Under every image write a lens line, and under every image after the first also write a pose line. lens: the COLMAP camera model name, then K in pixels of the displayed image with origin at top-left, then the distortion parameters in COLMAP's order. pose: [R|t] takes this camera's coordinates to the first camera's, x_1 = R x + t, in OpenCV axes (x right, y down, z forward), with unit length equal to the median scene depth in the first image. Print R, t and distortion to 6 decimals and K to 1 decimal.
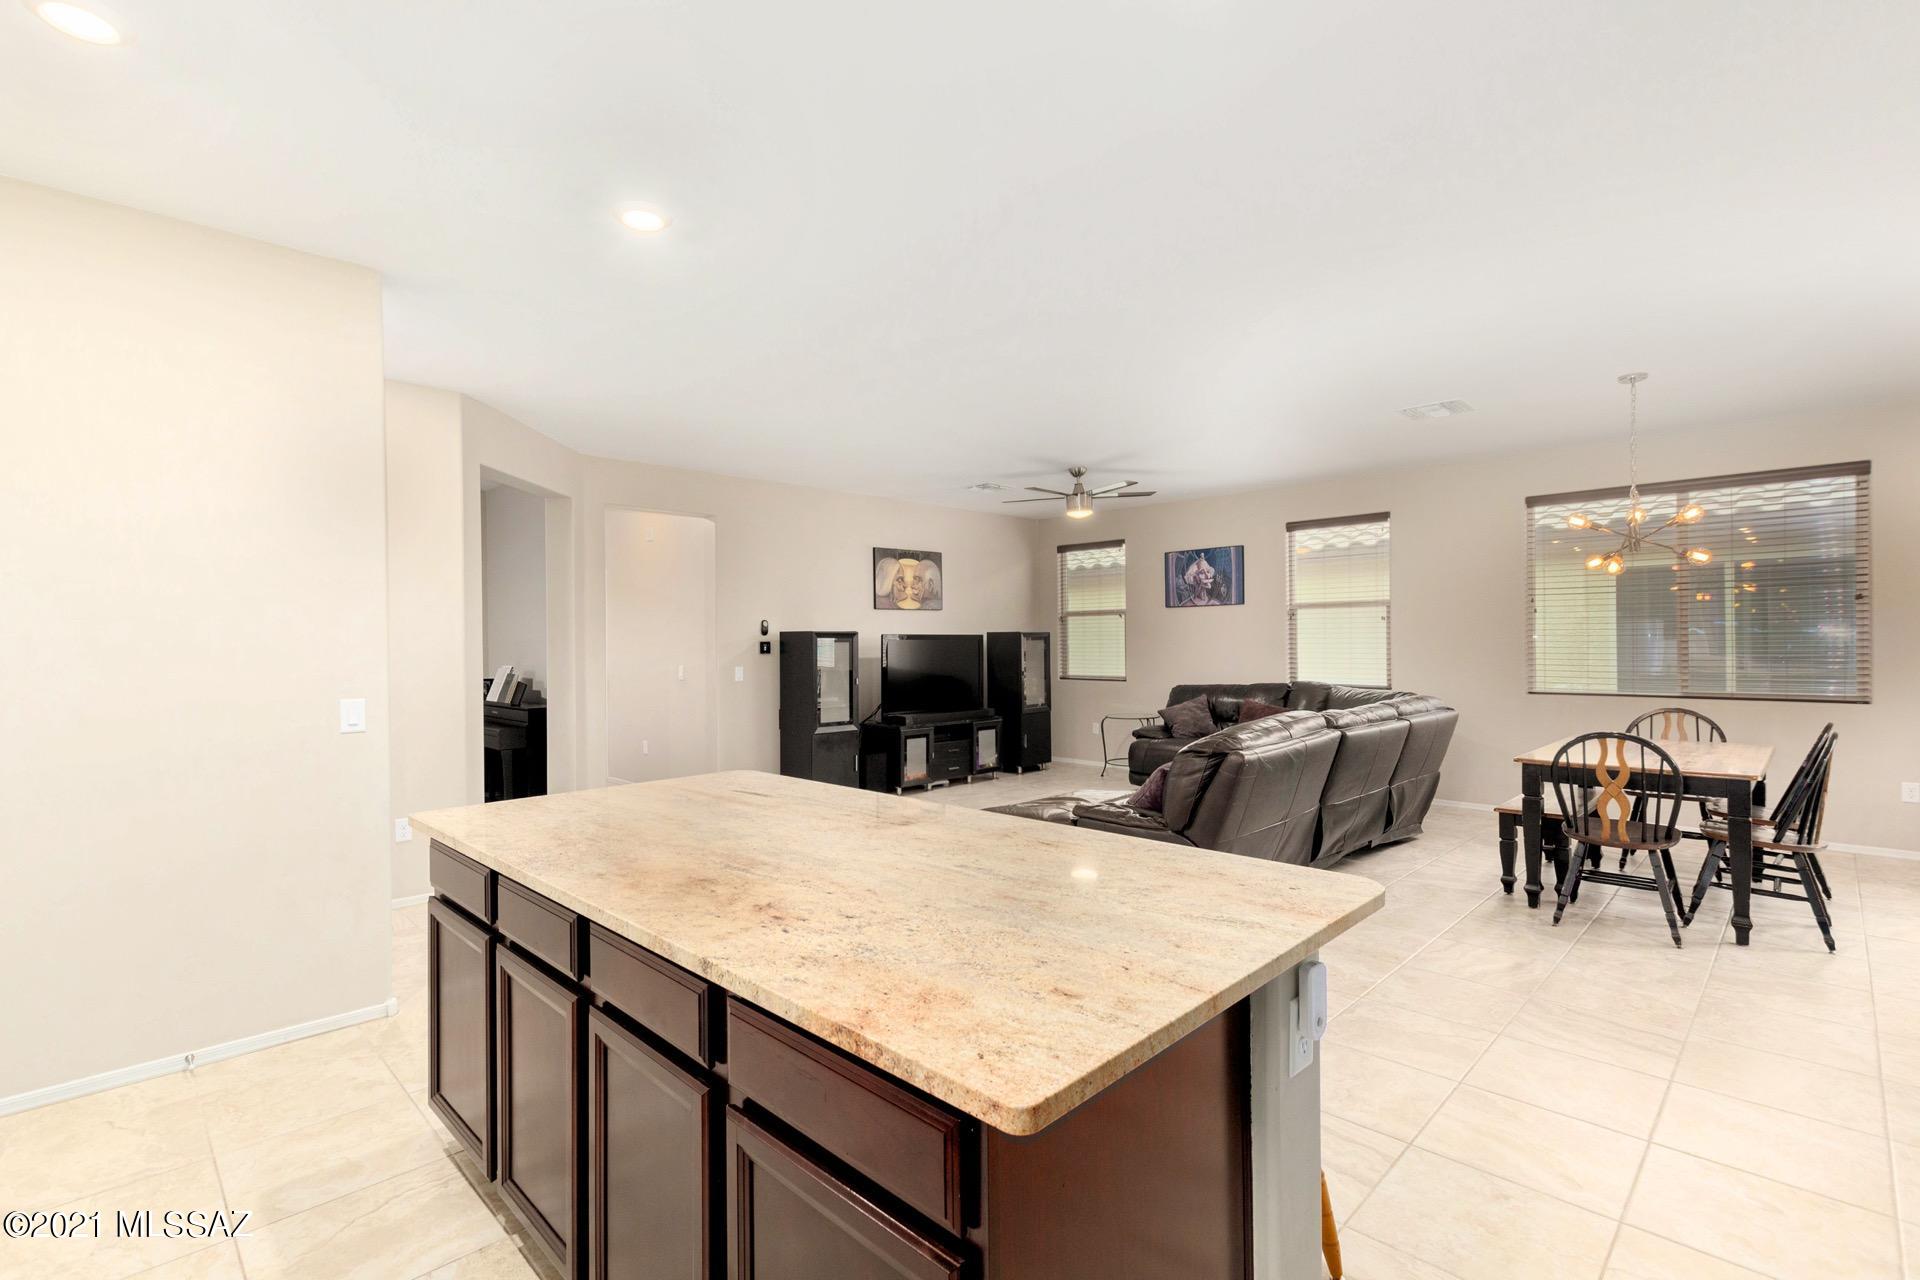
lens RADIAL K [[875.1, 0, 951.1], [0, 875.1, 641.7], [0, 0, 1]] dist [0.006779, -0.000358]
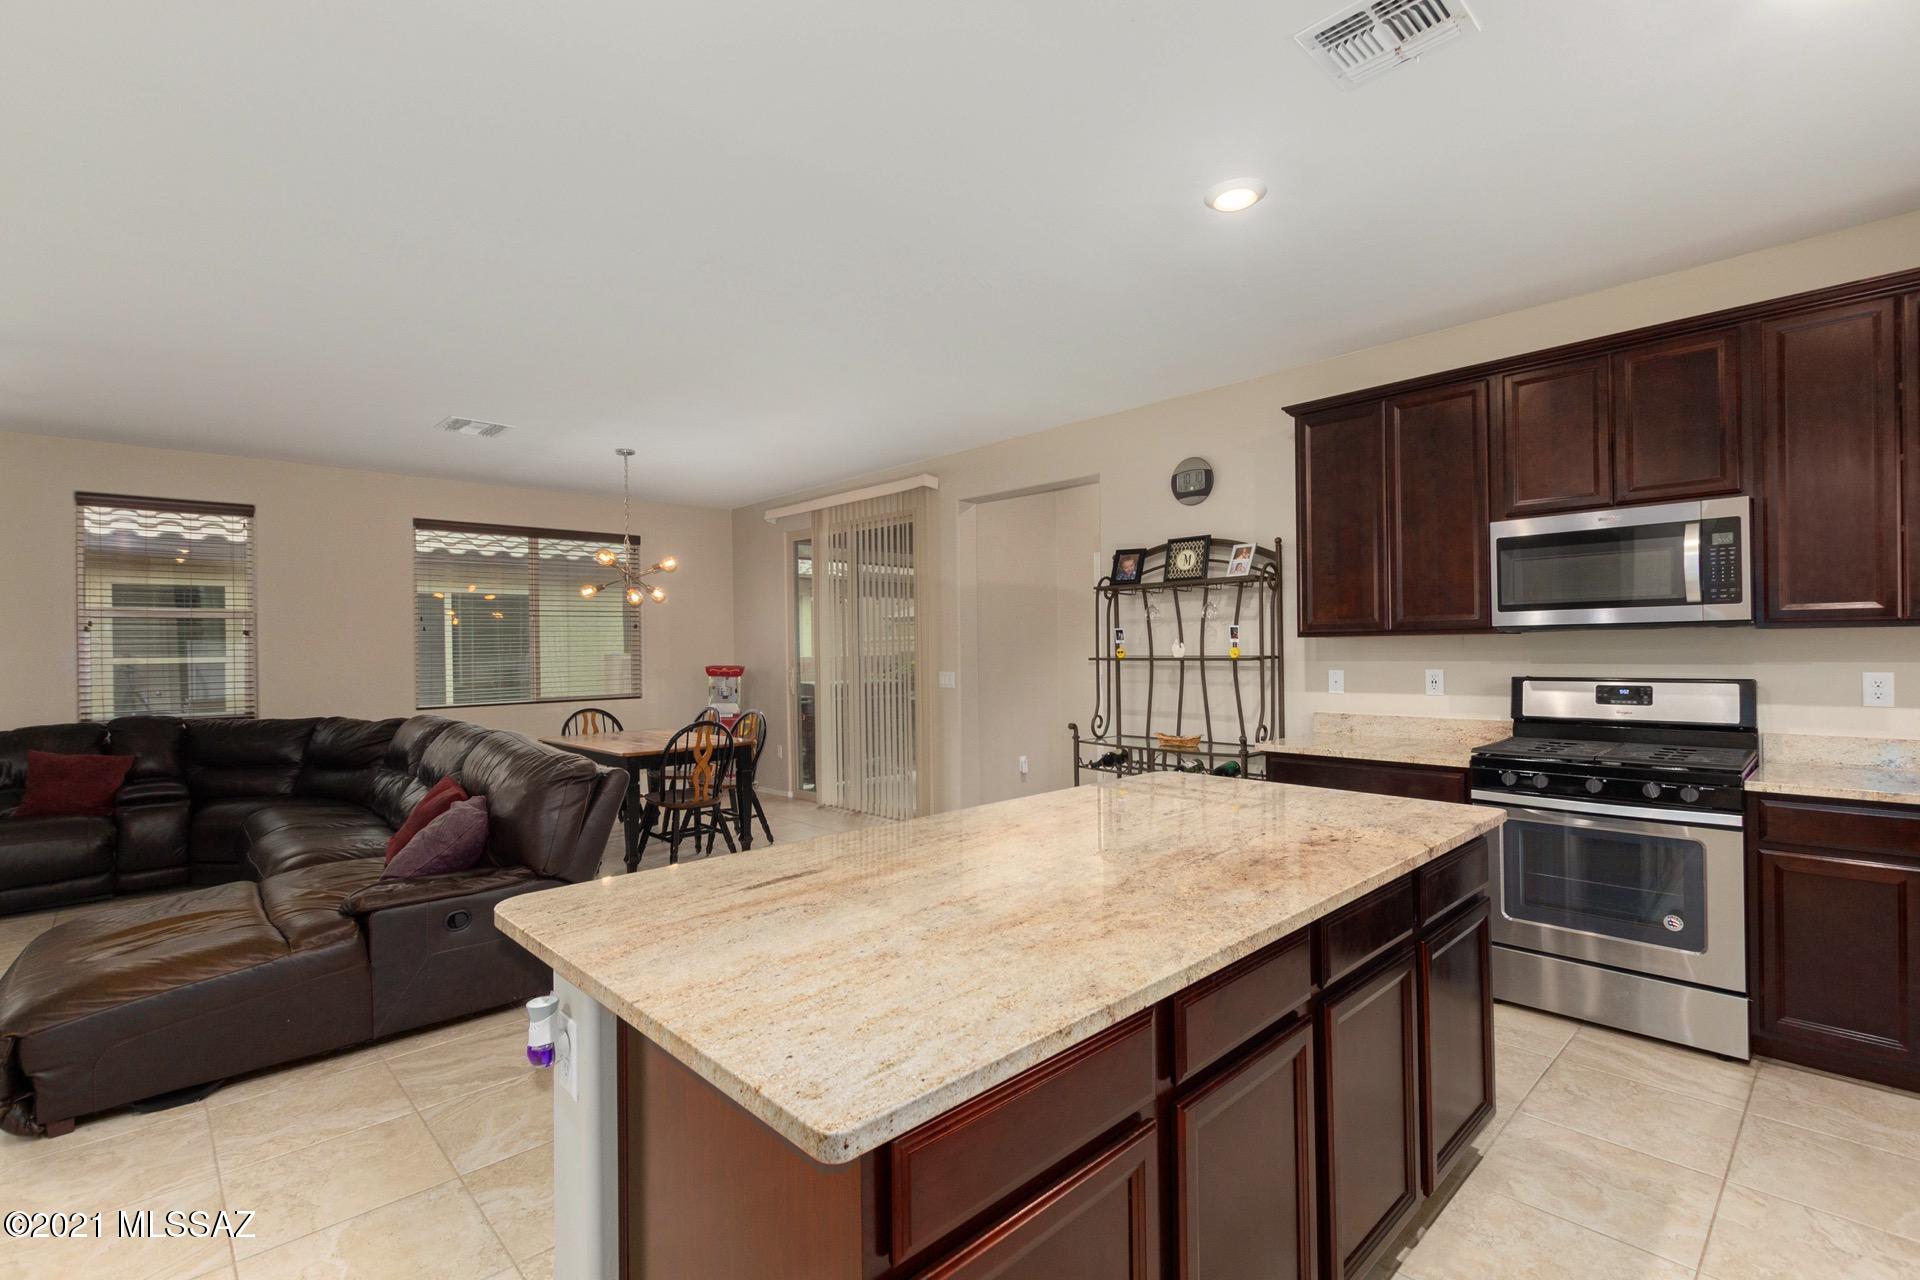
lens RADIAL K [[875.1, 0, 948.0], [0, 875.1, 645.7], [0, 0, 1]] dist [0.006779, -0.000358]
pose [[0.035595, 0.010769, 0.999308, -0.305719], [0.013449, 0.999846, -0.011253, 0.003624], [-0.999276, 0.013840, 0.035445, 0.300972]]
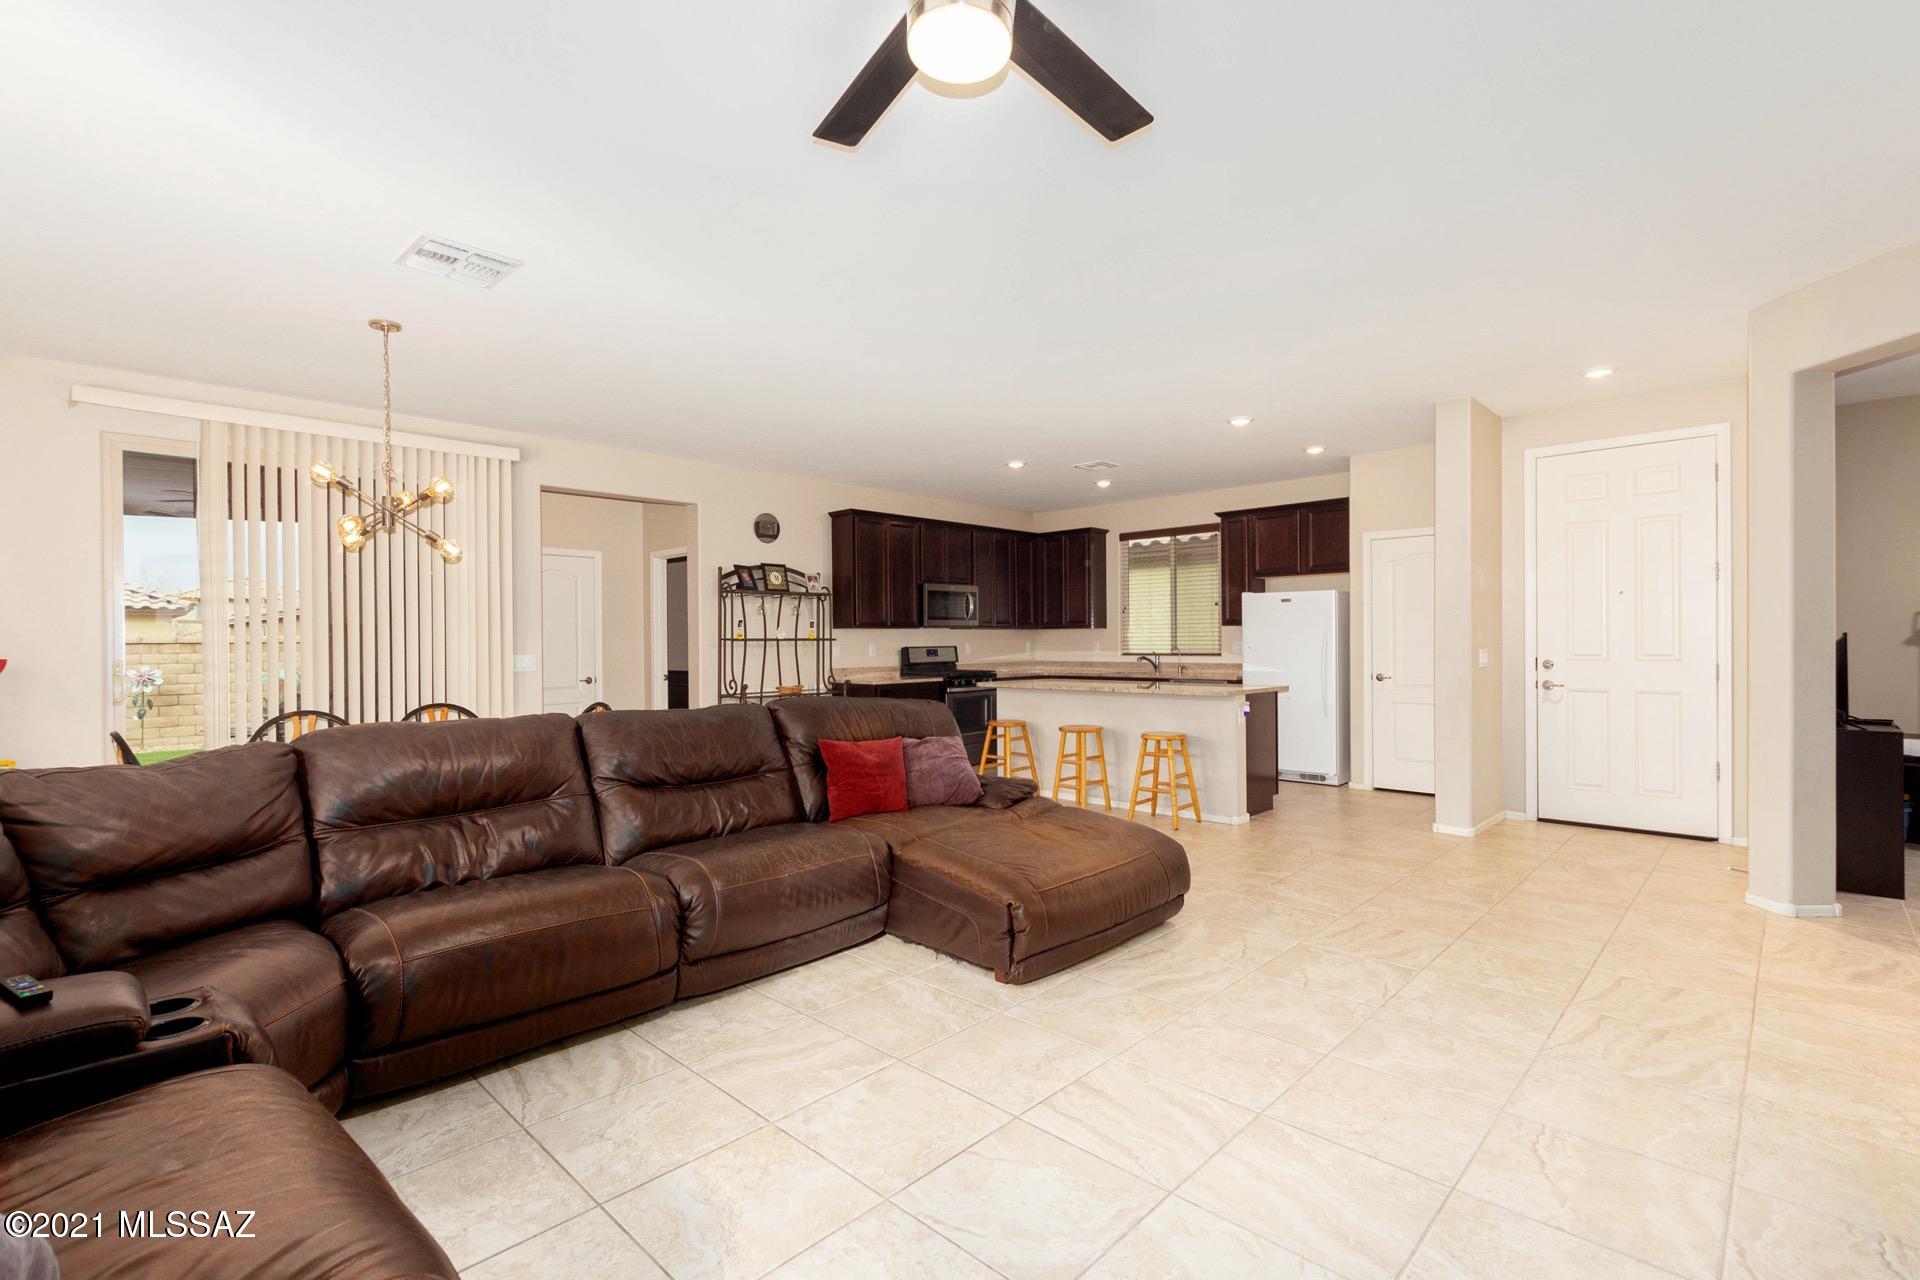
lens RADIAL K [[875.1, 0, 955.0], [0, 875.1, 640.1], [0, 0, 1]] dist [0.006779, -0.000358]
pose [[-0.999662, 0.016927, -0.019736, 0.146195], [0.016956, 0.999855, -0.001281, 0.013834], [0.019712, -0.001616, -0.999804, 1.170620]]
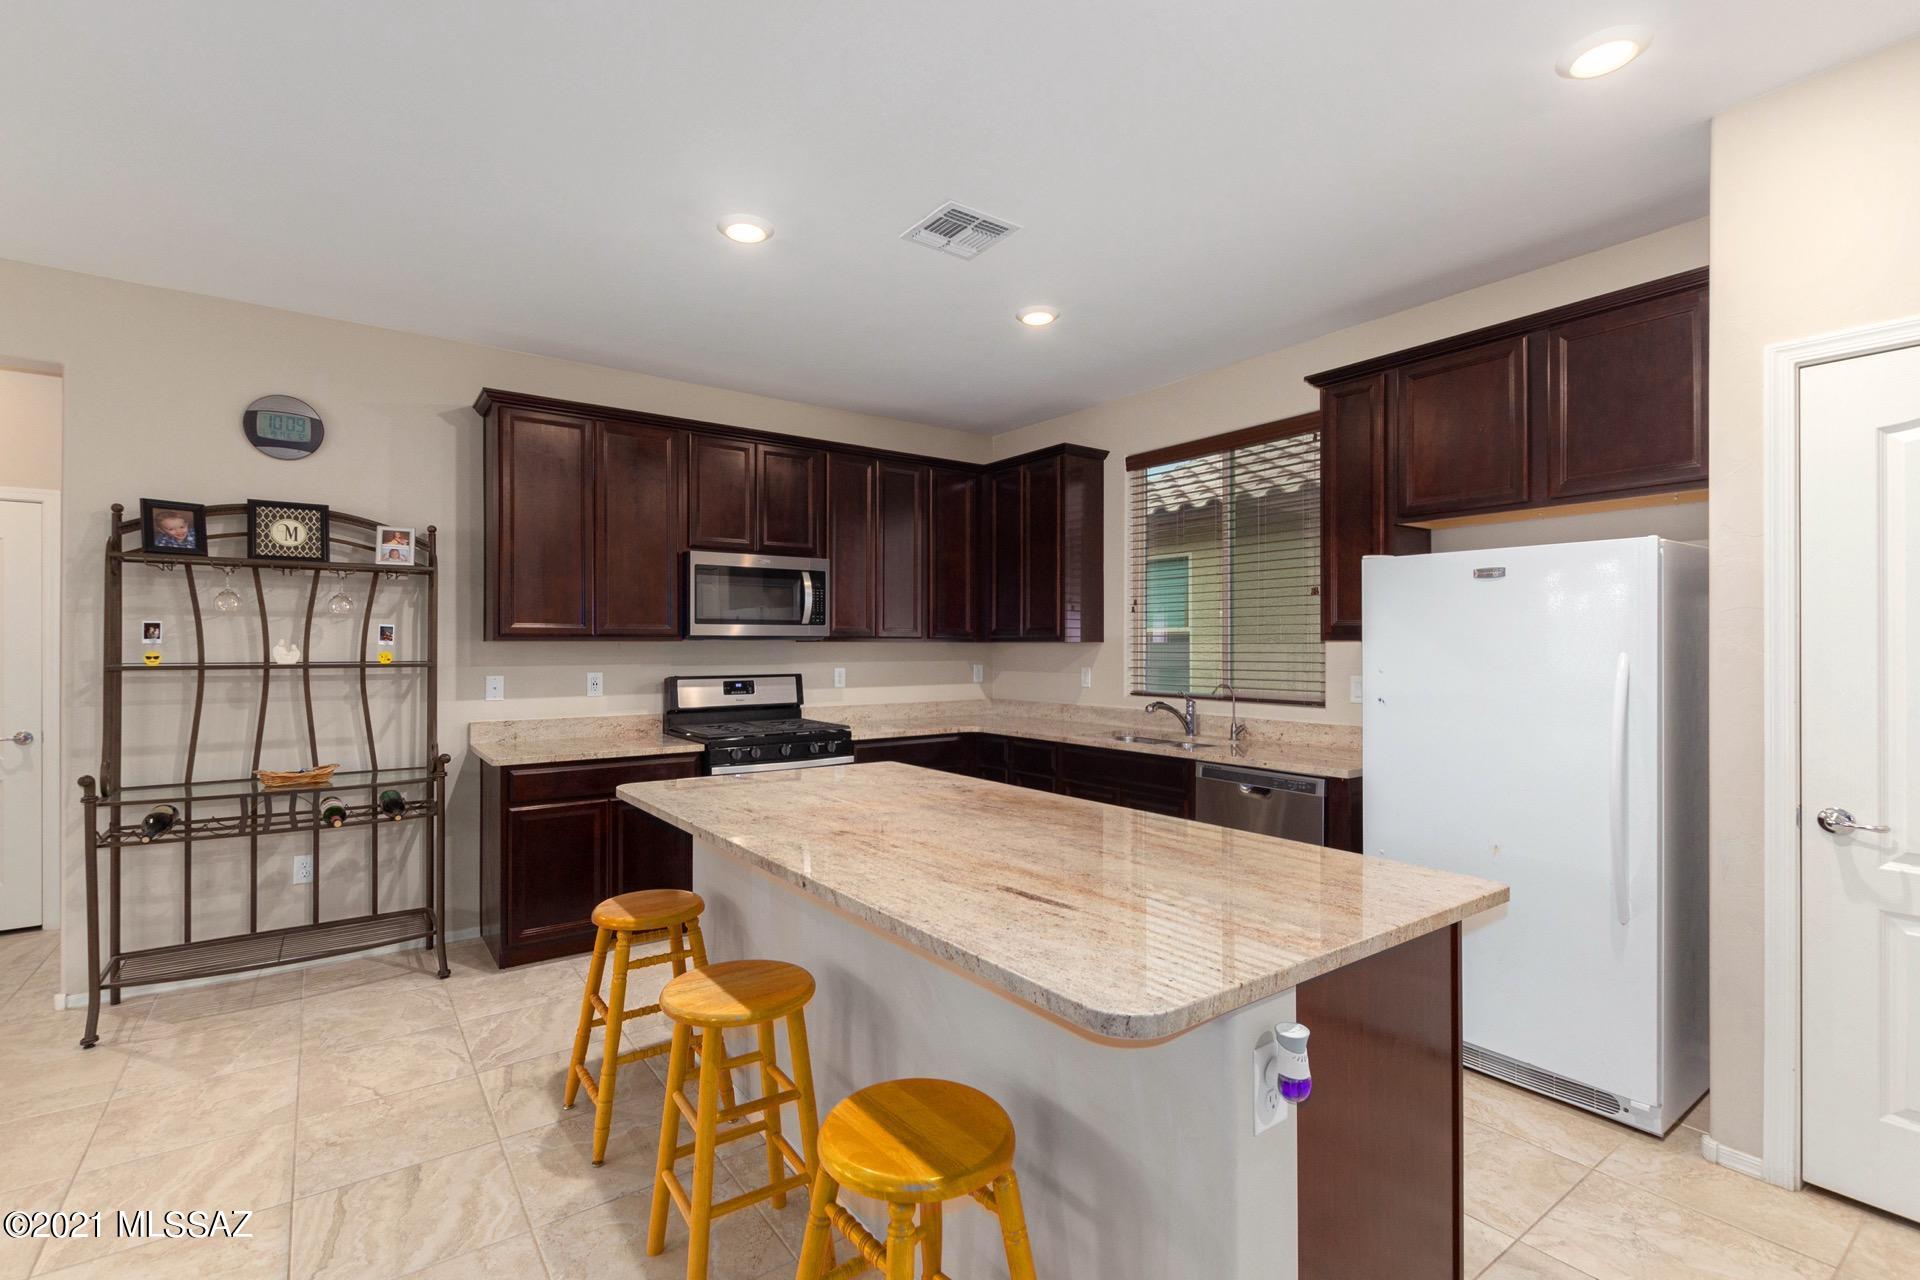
lens RADIAL K [[875.1, 0, 958.4], [0, 875.1, 643.9], [0, 0, 1]] dist [0.006779, -0.000358]
pose [[-0.988389, 0.009697, 0.151637, -0.093126], [0.009129, 0.999948, -0.004443, 0.001683], [-0.151673, -0.003008, -0.988426, 0.561387]]
